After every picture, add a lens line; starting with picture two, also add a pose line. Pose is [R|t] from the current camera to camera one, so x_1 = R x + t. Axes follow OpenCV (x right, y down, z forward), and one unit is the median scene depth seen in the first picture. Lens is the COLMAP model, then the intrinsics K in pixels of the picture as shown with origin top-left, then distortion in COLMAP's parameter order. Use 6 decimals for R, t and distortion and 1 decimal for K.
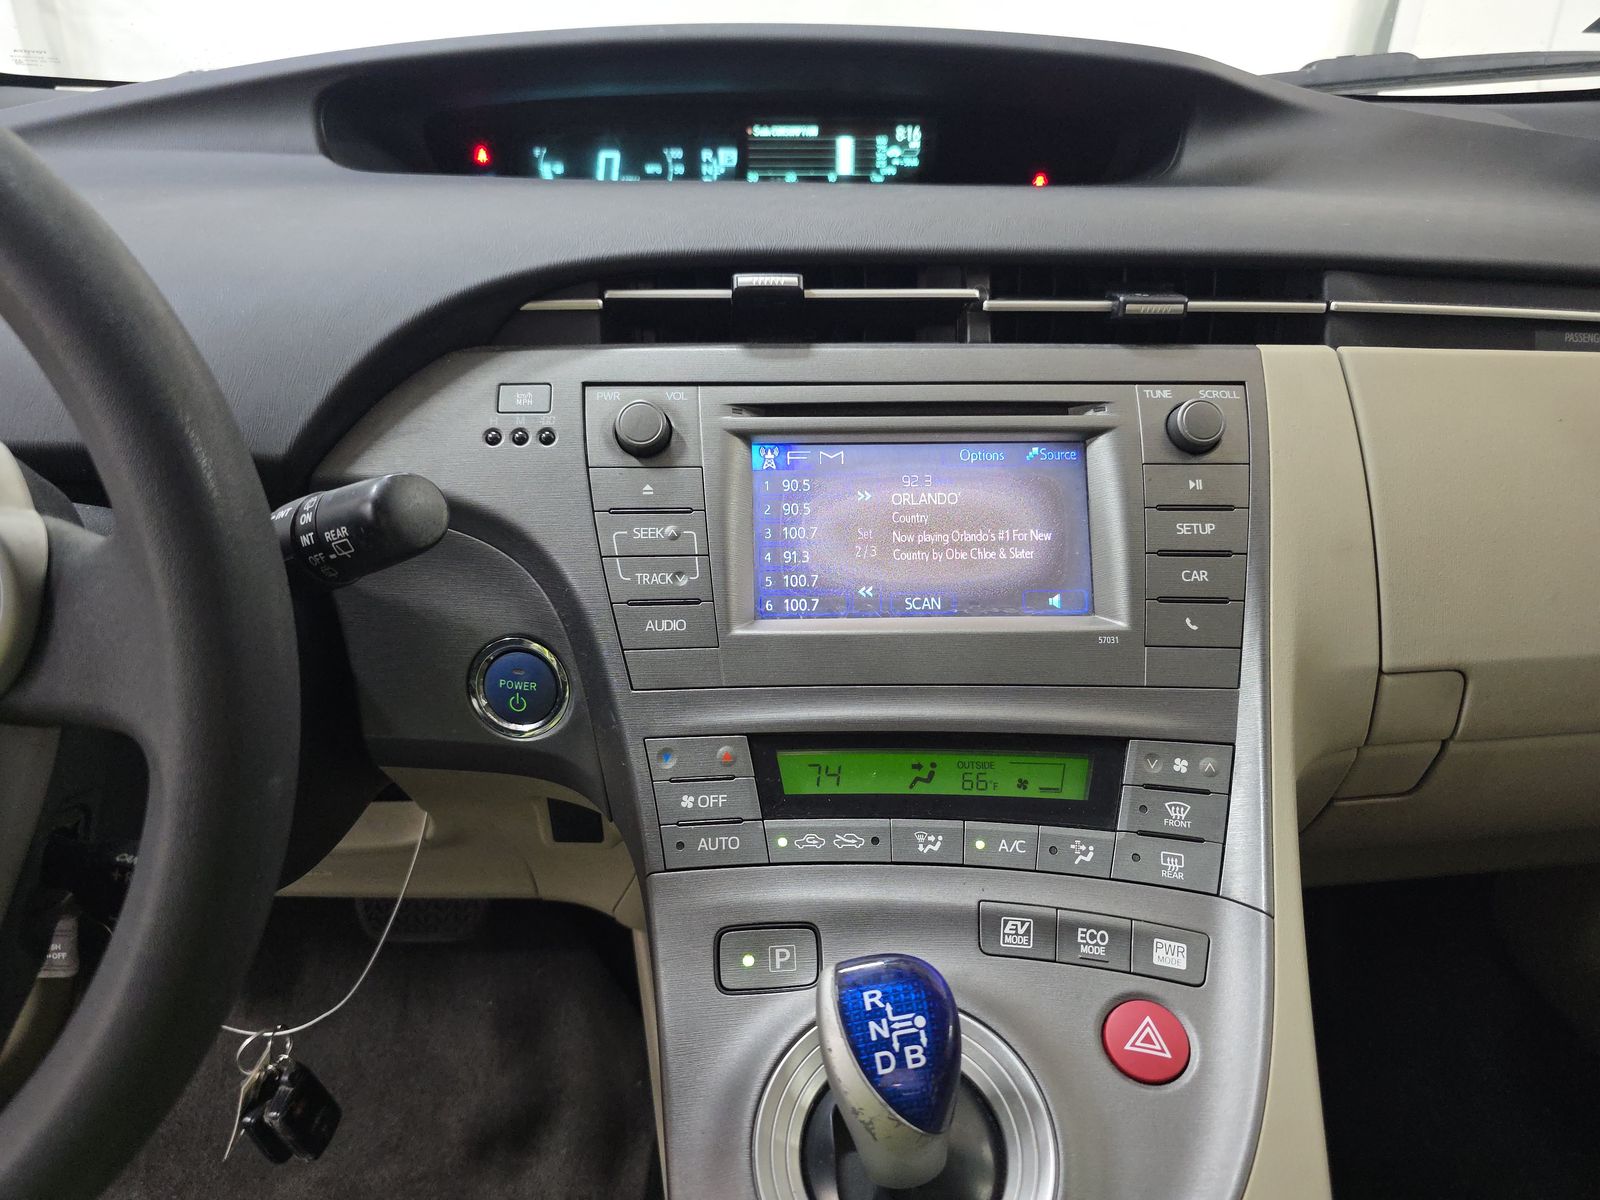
lens RADIAL K [[1082.2, 0, 800.0], [0, 1082.2, 600.0], [0, 0, 1]] dist [0.031833, -0.004336]
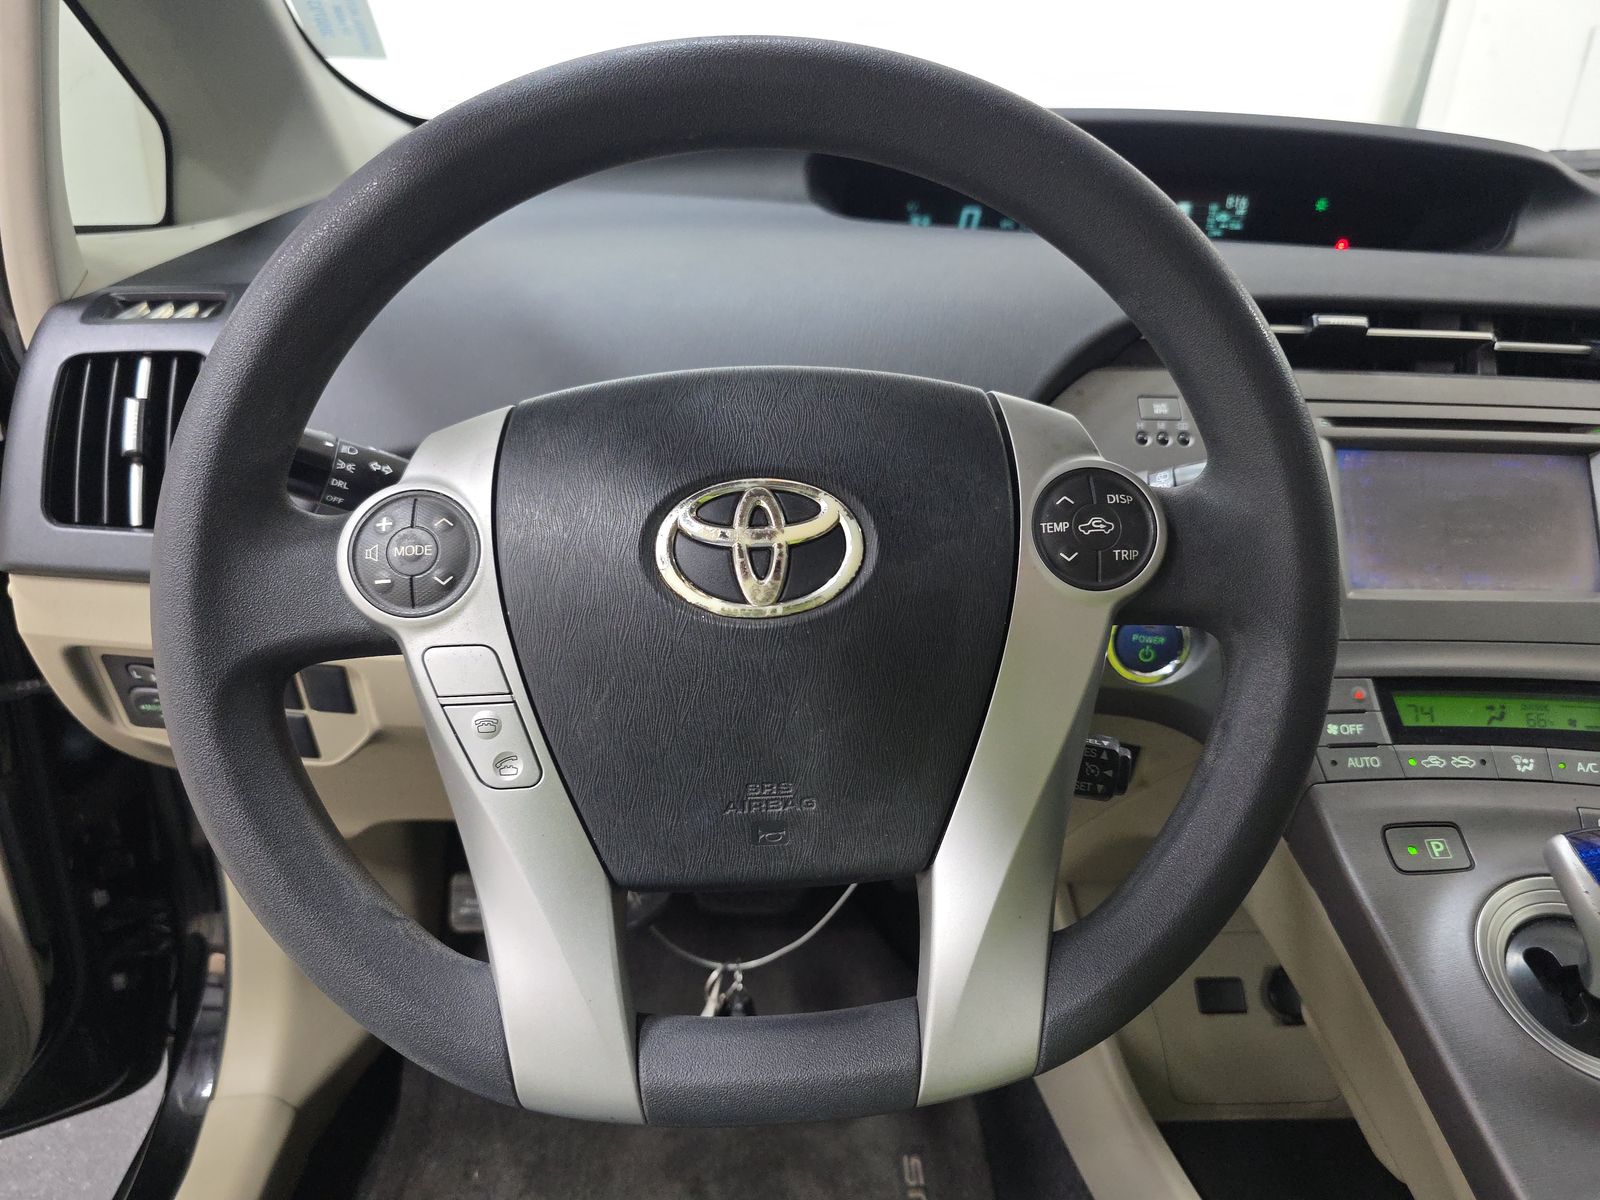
lens RADIAL K [[1075.6, 0, 800.0], [0, 1075.6, 600.0], [0, 0, 1]] dist [-0.001534, -0.005400]
pose [[0.999166, 0.020633, 0.035225, -0.683322], [-0.019292, 0.999091, -0.038005, 0.085426], [-0.035977, 0.037293, 0.998657, -0.199708]]
